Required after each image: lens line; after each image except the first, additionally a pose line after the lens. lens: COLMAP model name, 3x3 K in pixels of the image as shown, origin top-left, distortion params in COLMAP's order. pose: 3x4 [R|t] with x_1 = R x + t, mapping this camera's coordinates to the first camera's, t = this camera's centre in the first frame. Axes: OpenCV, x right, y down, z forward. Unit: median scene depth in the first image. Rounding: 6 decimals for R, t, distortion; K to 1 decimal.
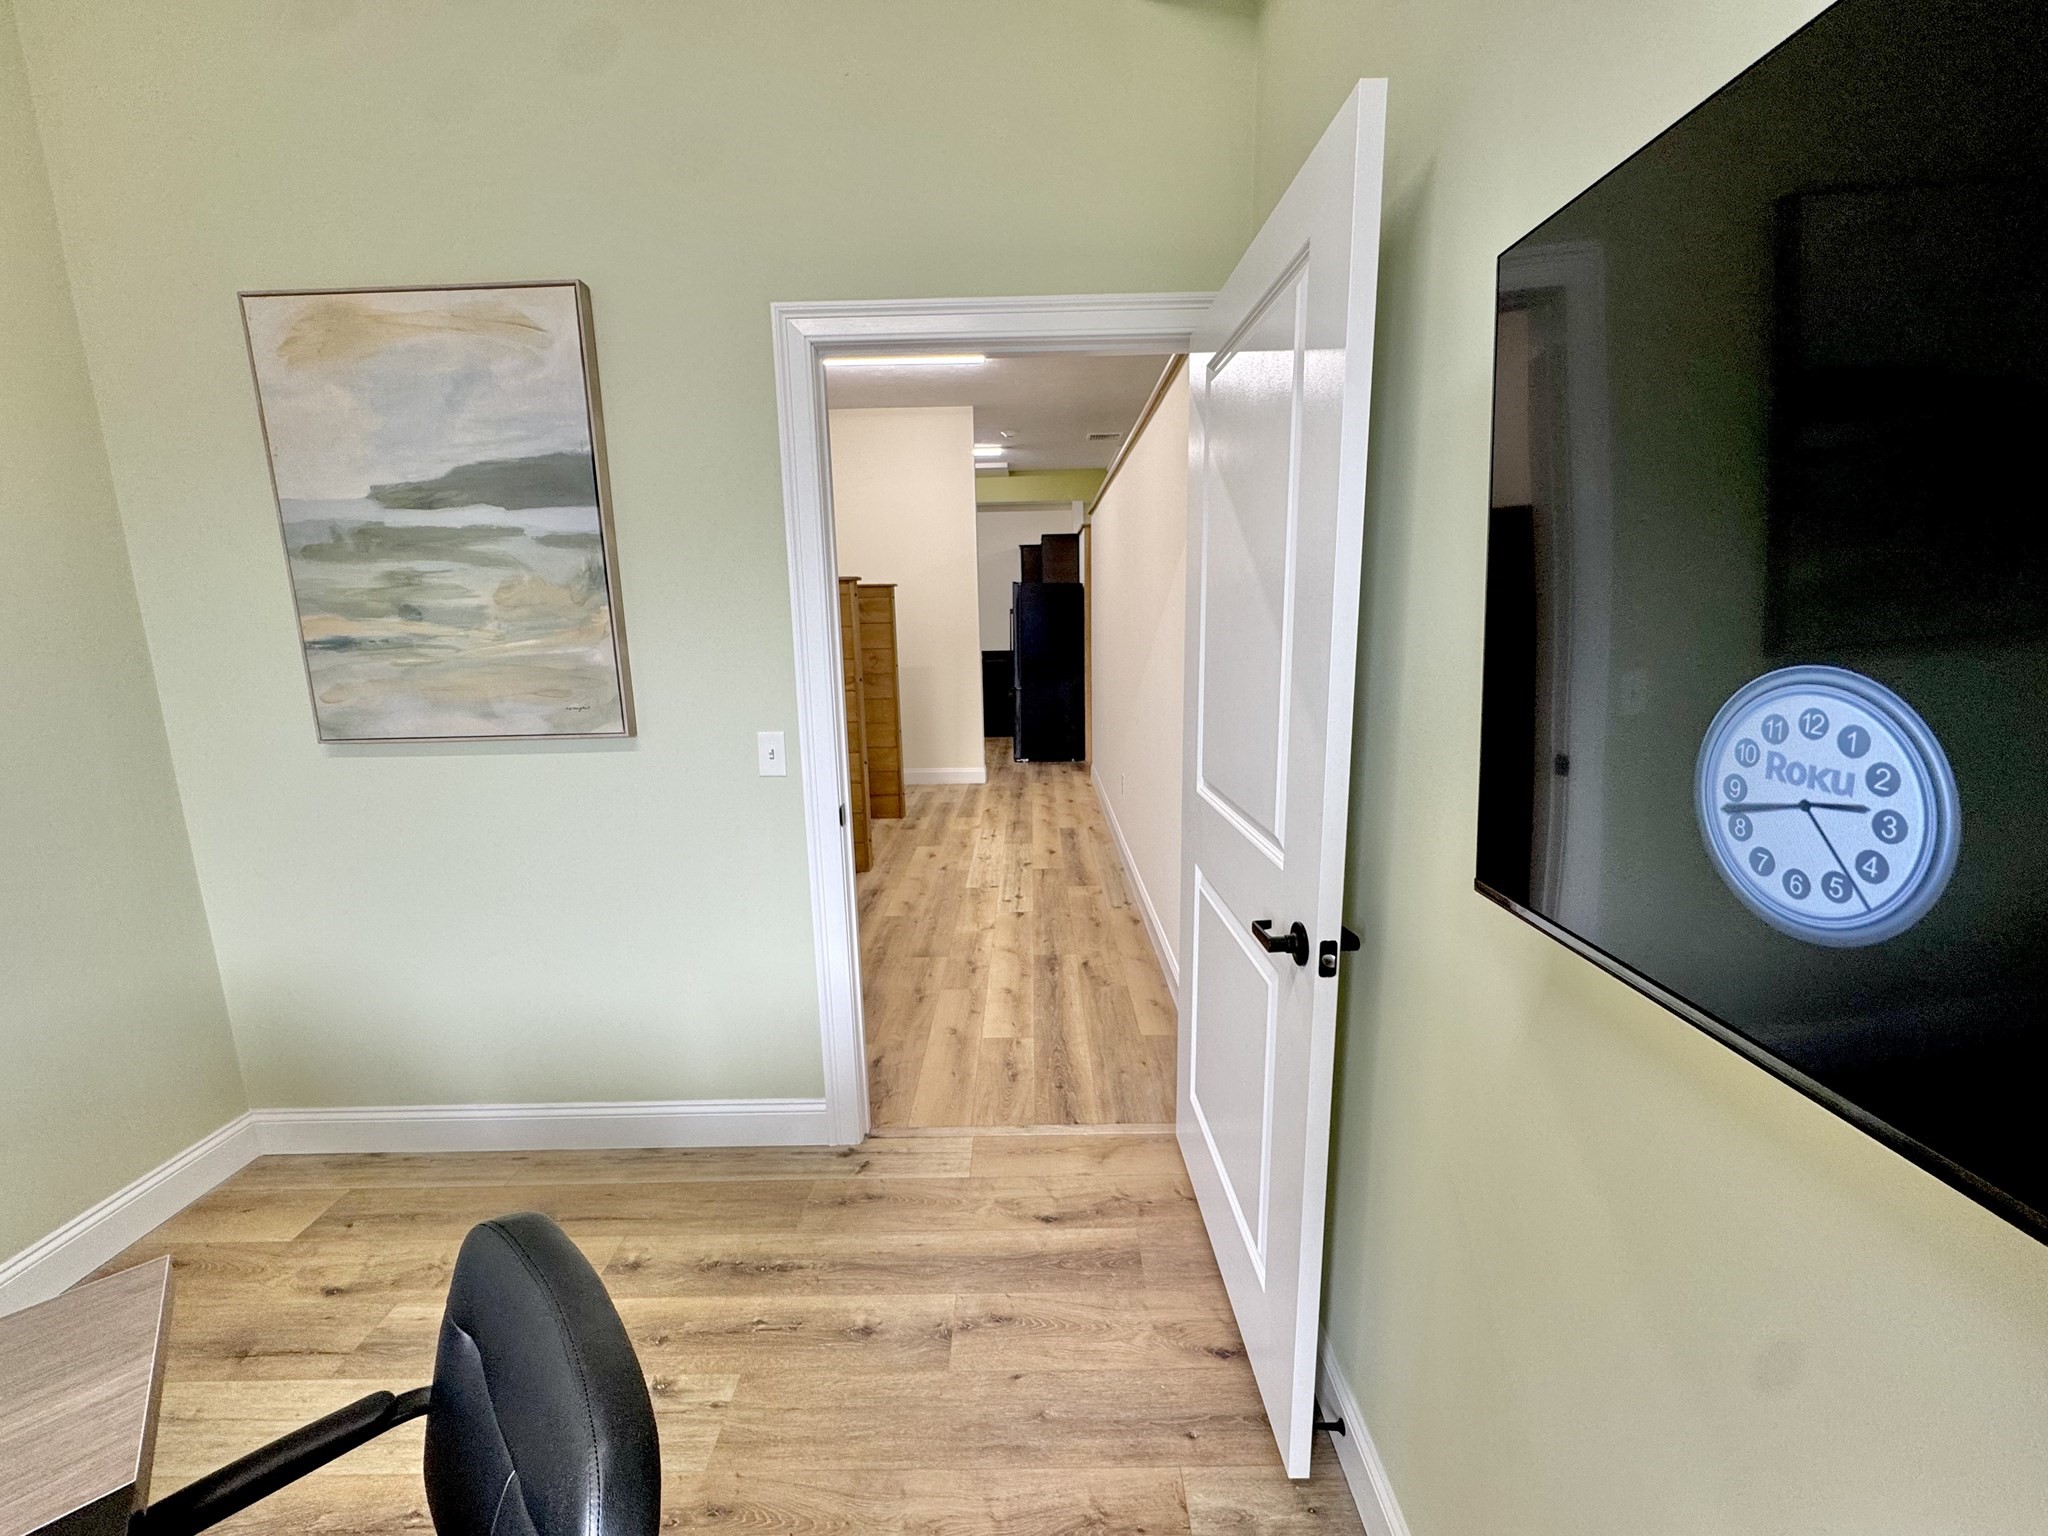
lens RADIAL K [[814.5, 0, 1026.1], [0, 814.5, 766.6], [0, 0, 1]] dist [-0.003497, 0.000187]
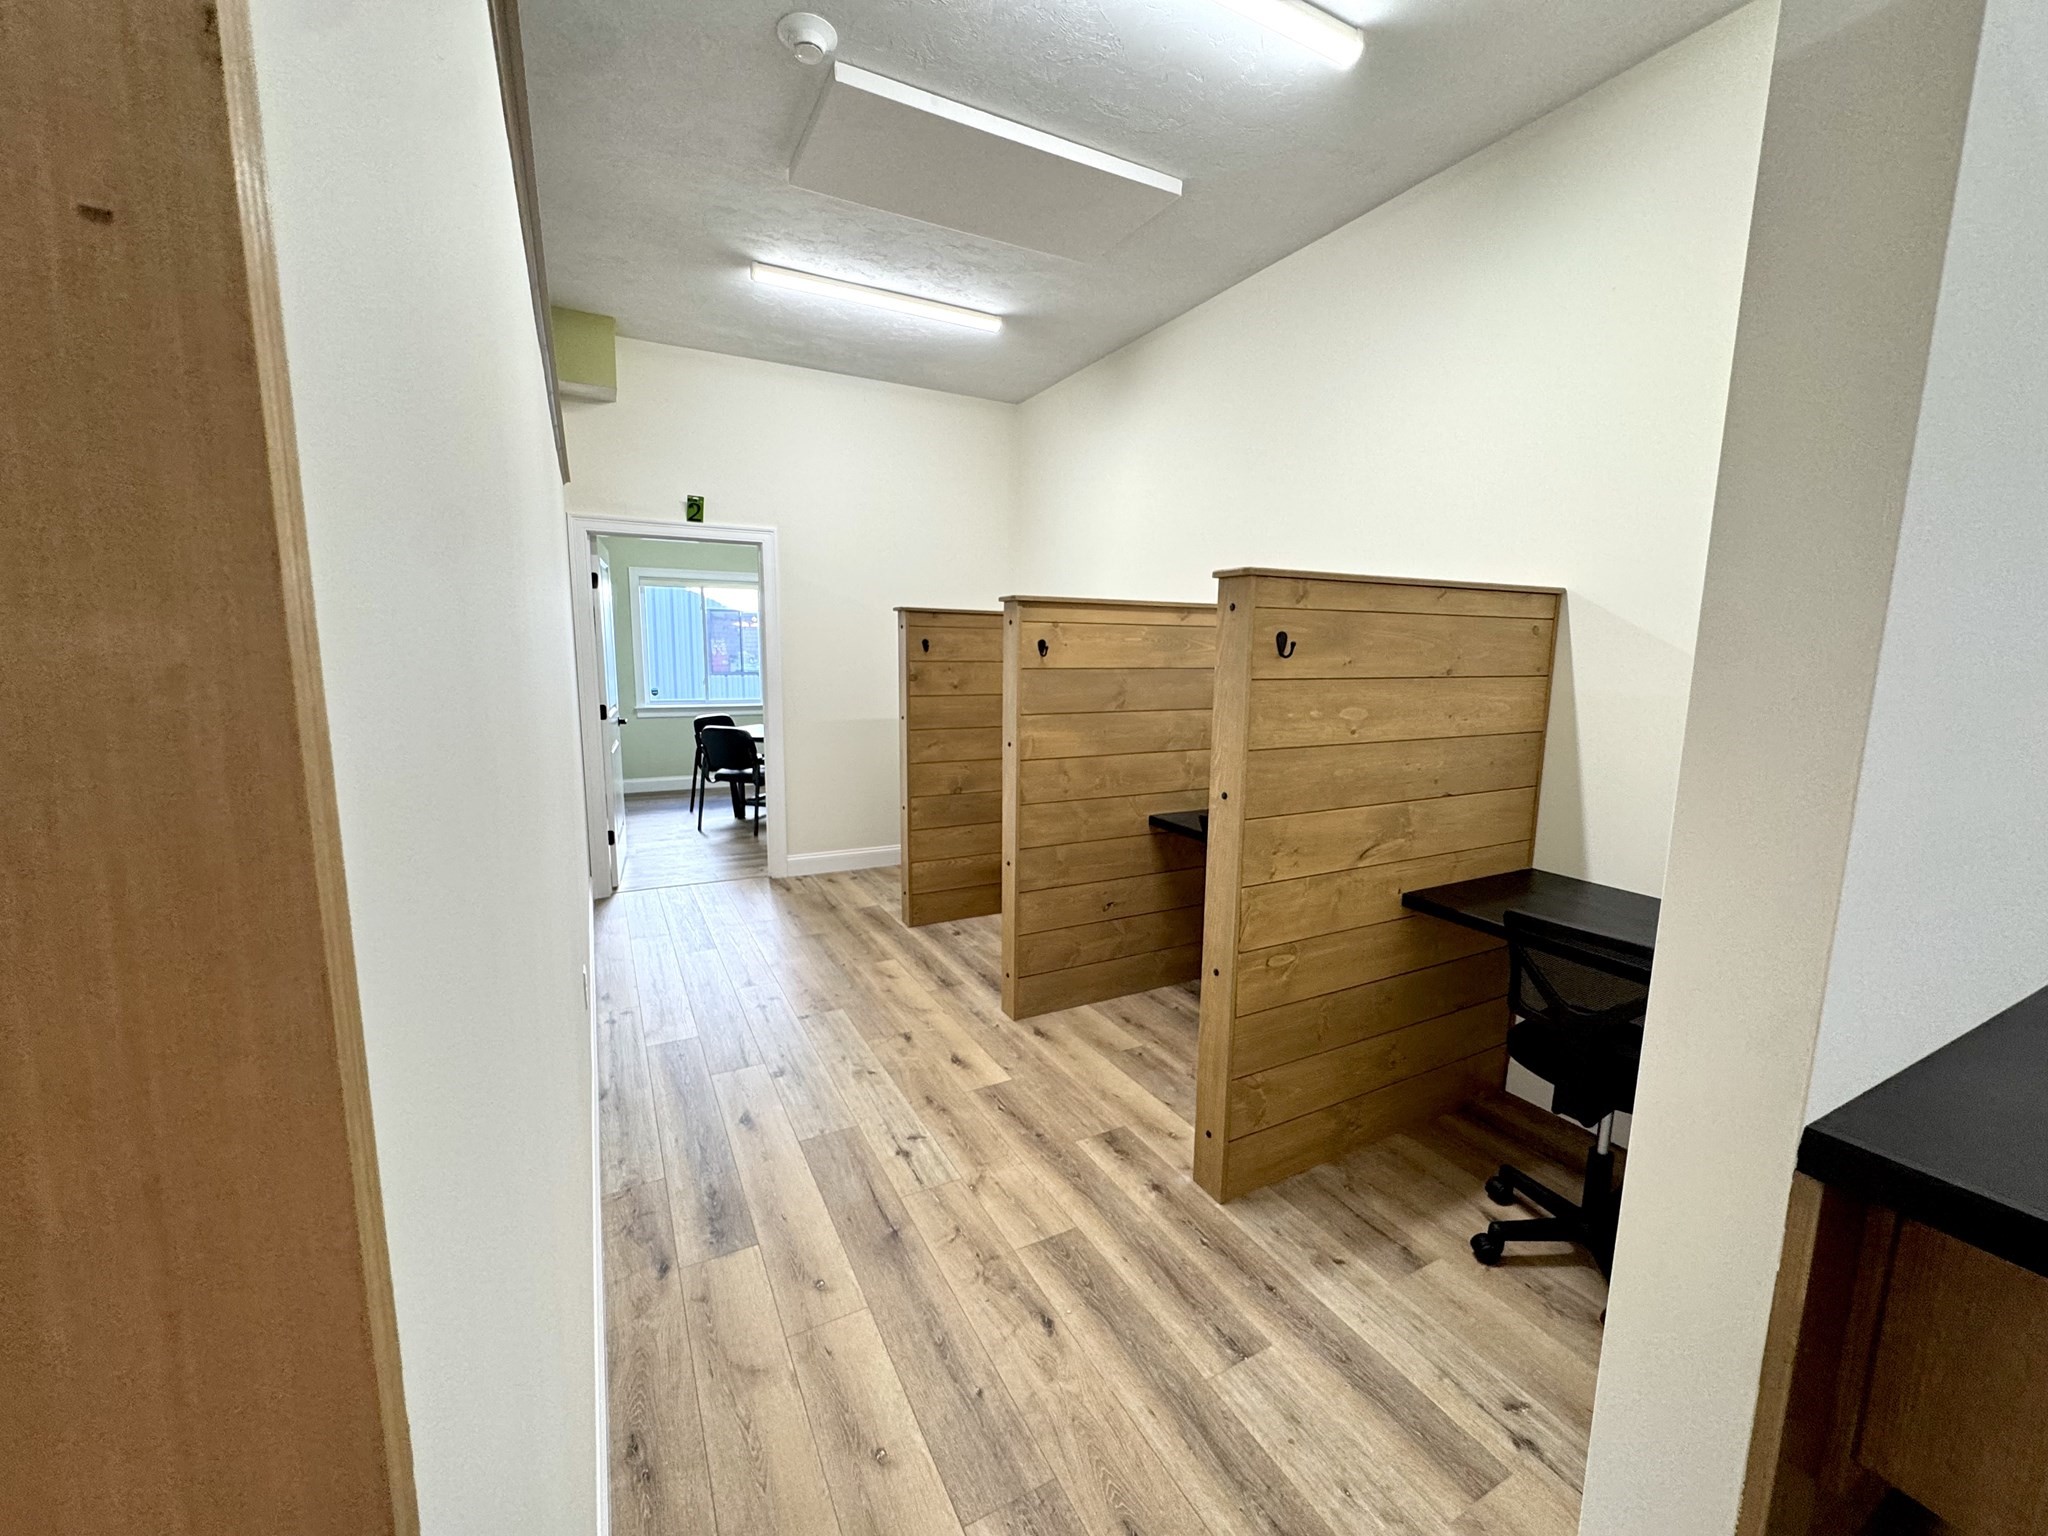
lens RADIAL K [[816.7, 0, 1025.3], [0, 816.7, 767.0], [0, 0, 1]] dist [-0.003900, 0.000331]
pose [[-0.880592, 0.076981, -0.467581, 0.090426], [-0.081953, 0.947109, 0.310270, -0.250256], [0.466735, 0.311541, -0.827708, 1.301800]]
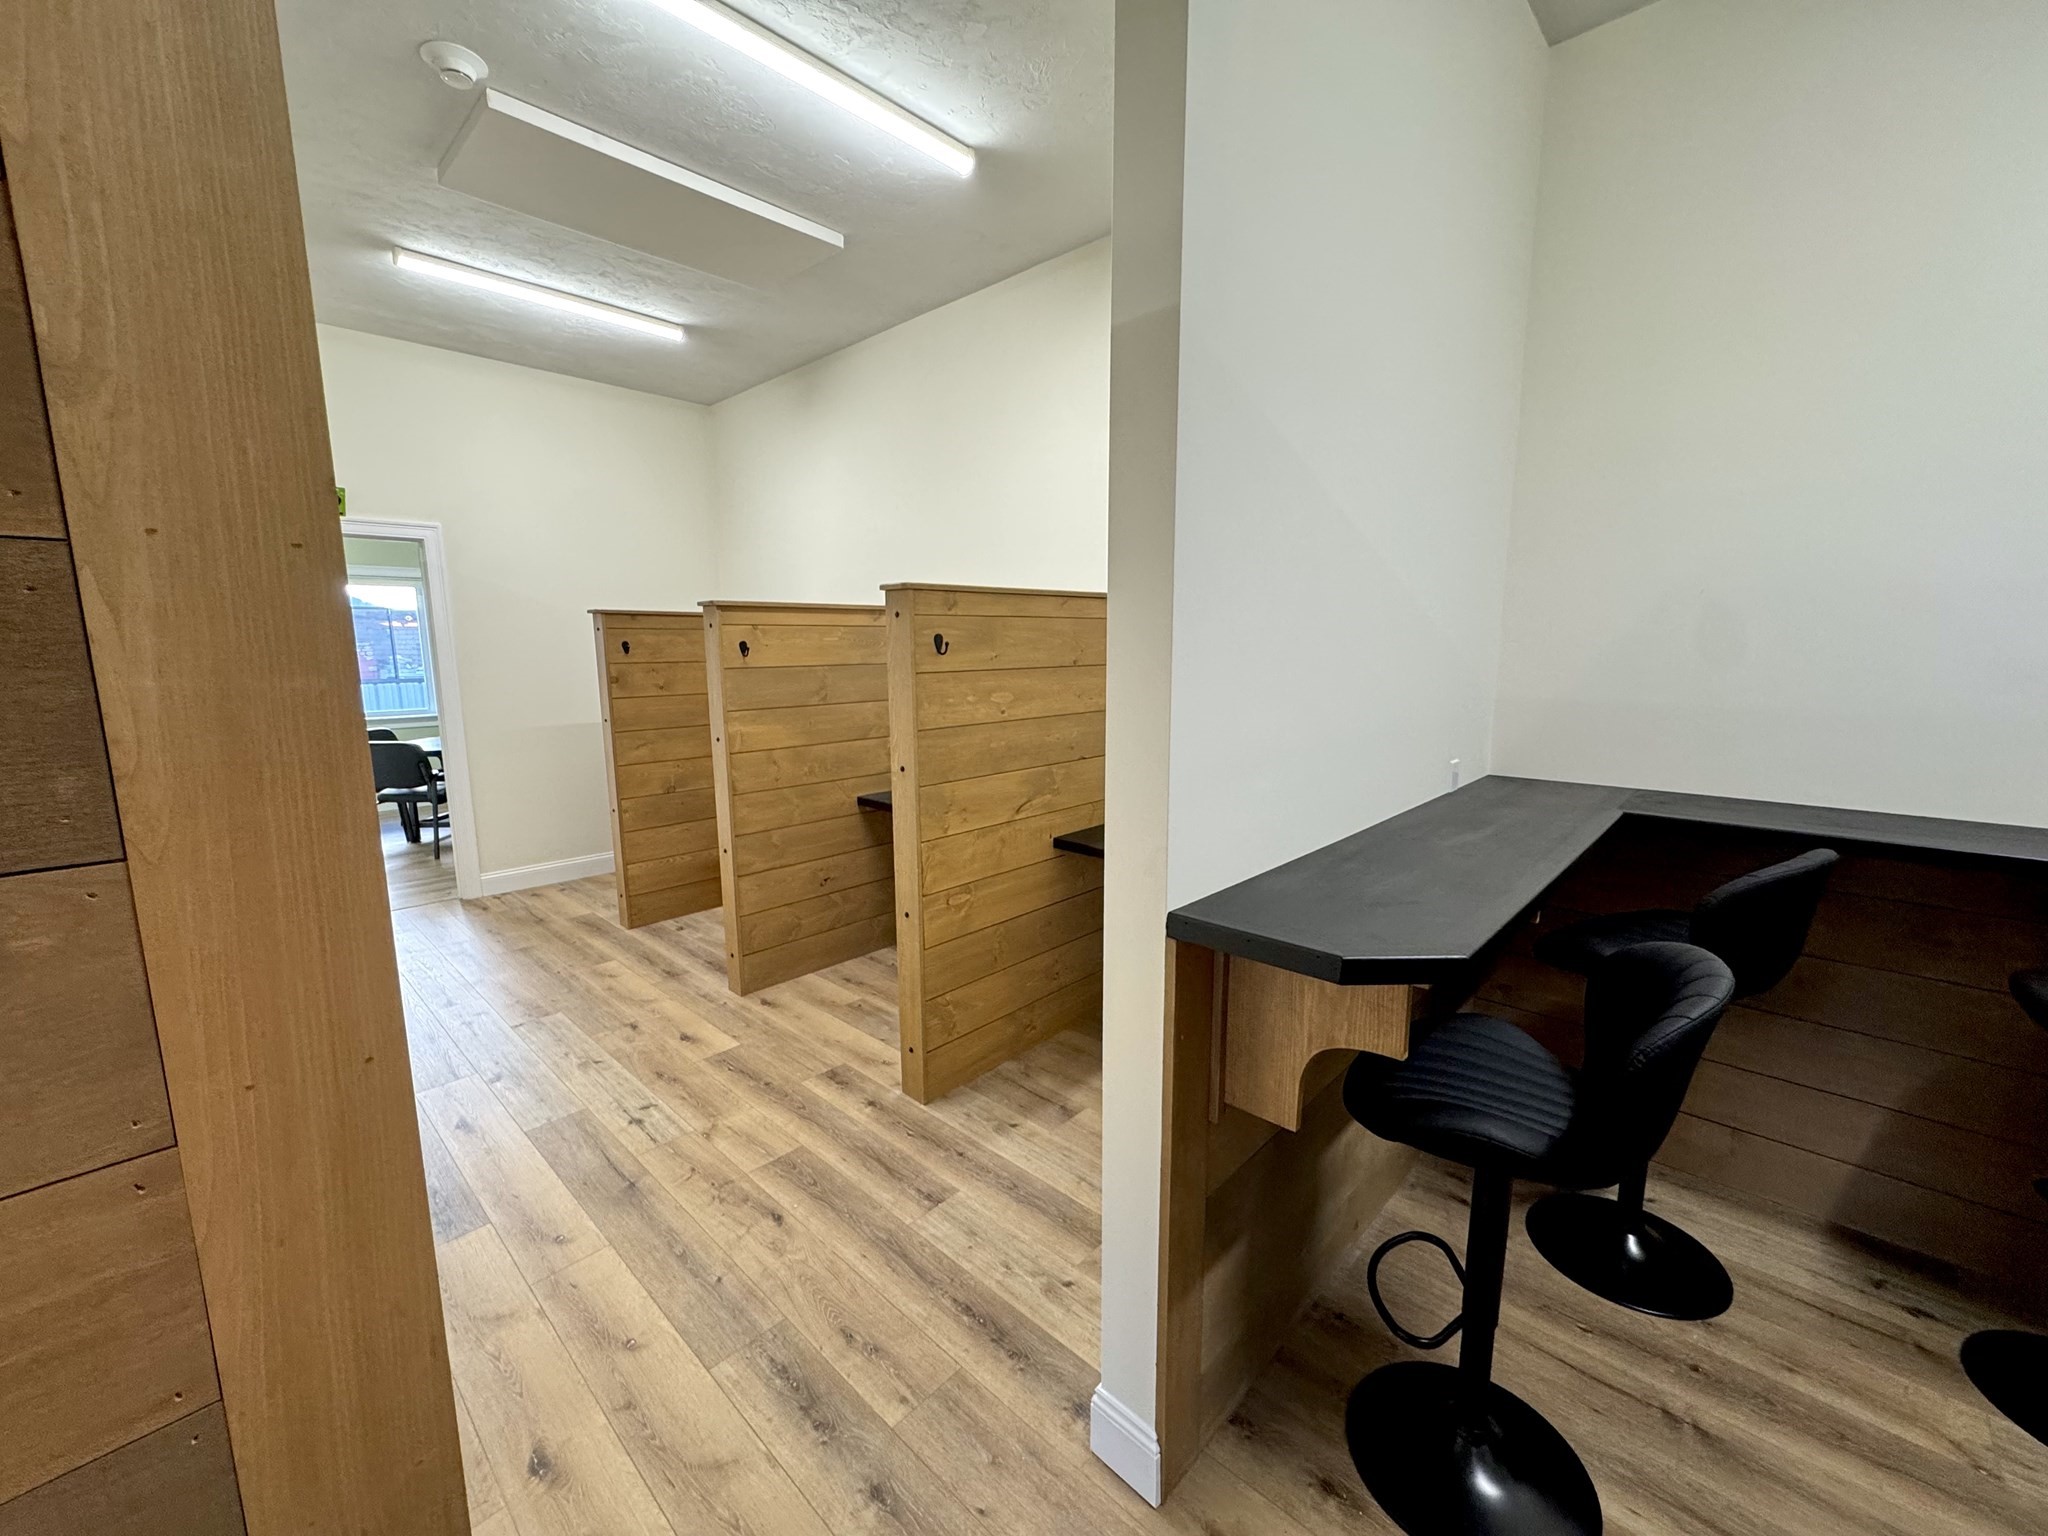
lens RADIAL K [[816.7, 0, 1025.3], [0, 816.7, 767.0], [0, 0, 1]] dist [-0.003900, 0.000331]
pose [[-0.680807, 0.134766, -0.719958, 0.117745], [-0.114498, 0.951264, 0.286335, -0.268848], [0.723458, 0.277372, -0.632197, 1.377101]]
